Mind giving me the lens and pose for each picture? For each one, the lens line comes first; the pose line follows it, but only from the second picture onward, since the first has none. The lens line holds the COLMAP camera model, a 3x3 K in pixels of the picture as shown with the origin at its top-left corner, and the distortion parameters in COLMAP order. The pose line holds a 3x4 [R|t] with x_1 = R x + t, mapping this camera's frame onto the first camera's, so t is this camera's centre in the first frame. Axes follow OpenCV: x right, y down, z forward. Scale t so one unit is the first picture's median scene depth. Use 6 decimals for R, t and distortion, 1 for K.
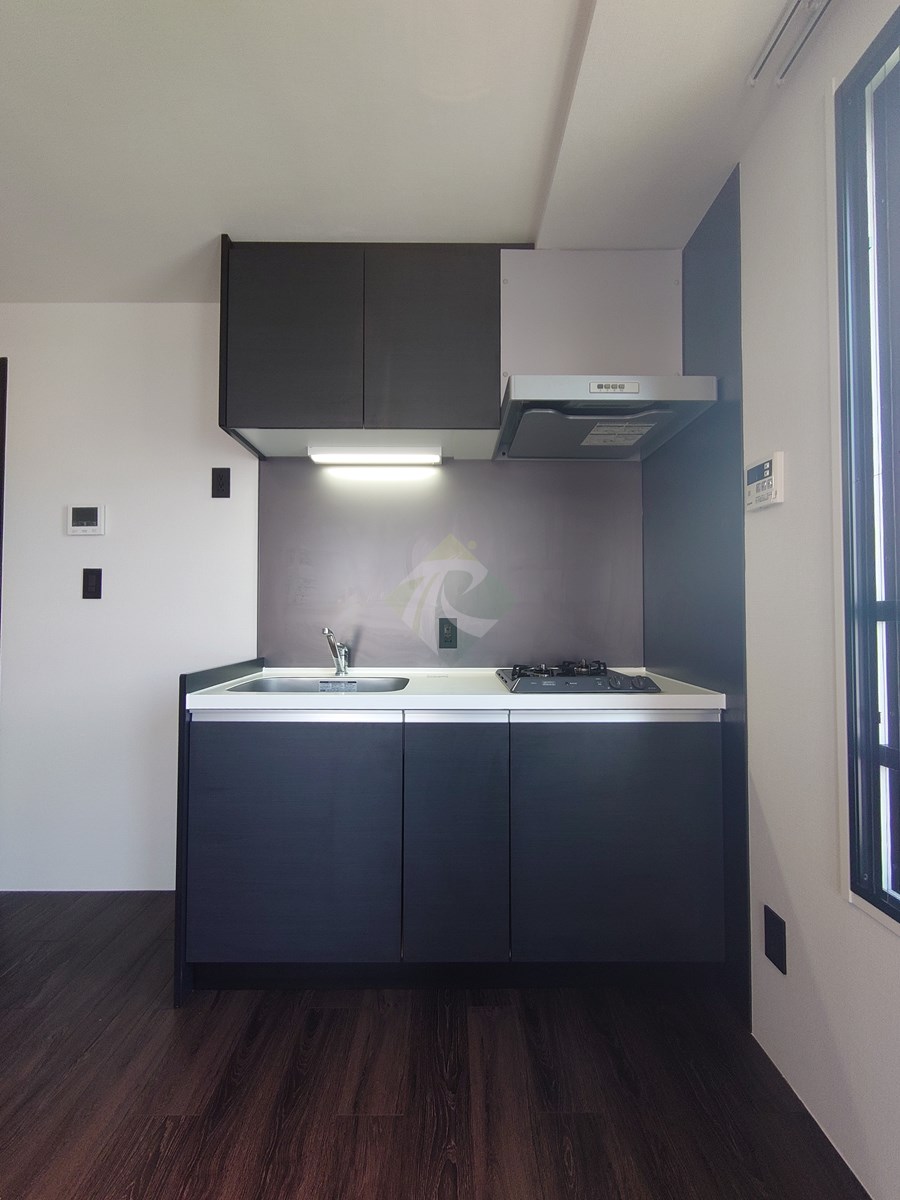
lens RADIAL K [[518.6, 0, 452.6], [0, 518.6, 602.2], [0, 0, 1]] dist [-0.000477, -0.002173]
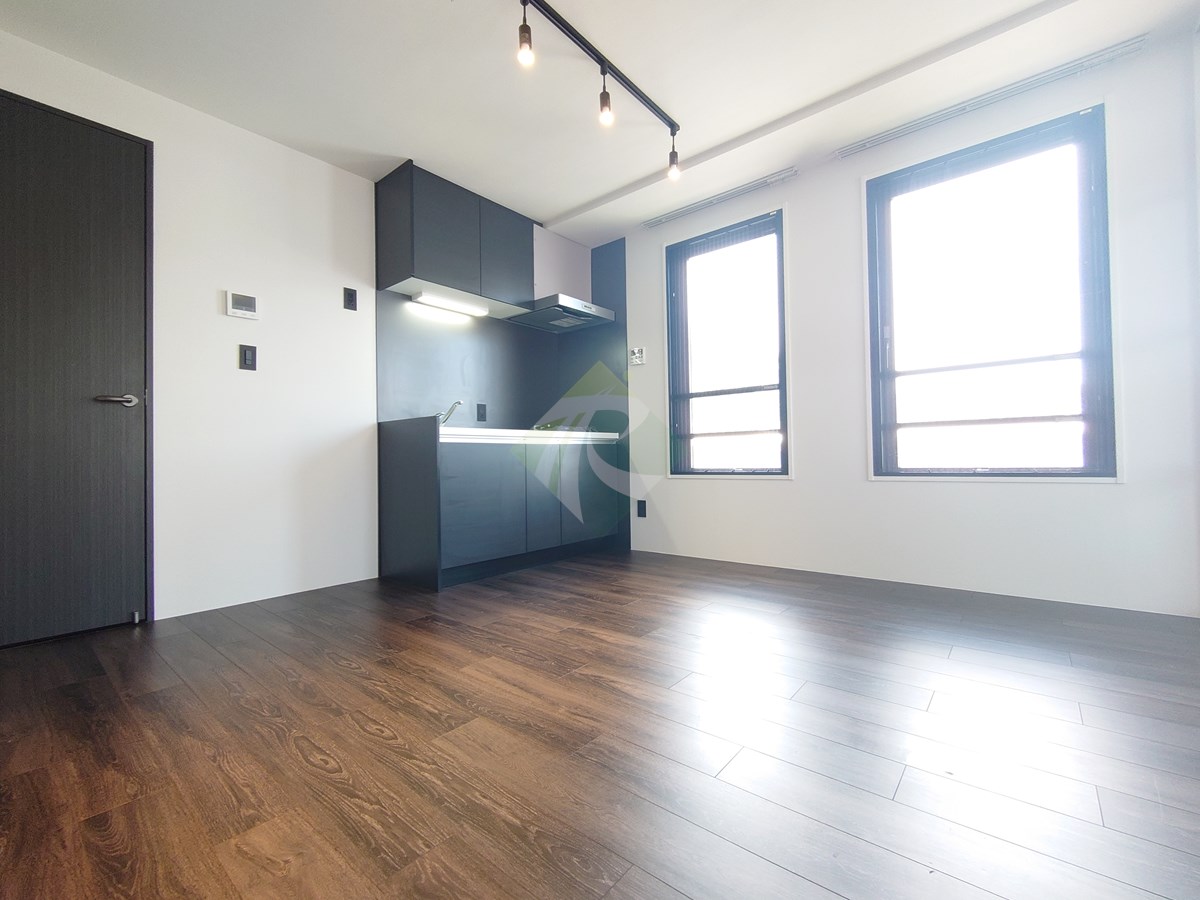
lens RADIAL K [[518.6, 0, 599.4], [0, 518.6, 450.3], [0, 0, 1]] dist [-0.000477, -0.002173]
pose [[0.647510, -0.001999, 0.762054, -1.108054], [-0.005280, 0.999961, 0.007109, 0.176387], [-0.762038, -0.008627, 0.647474, -0.461522]]
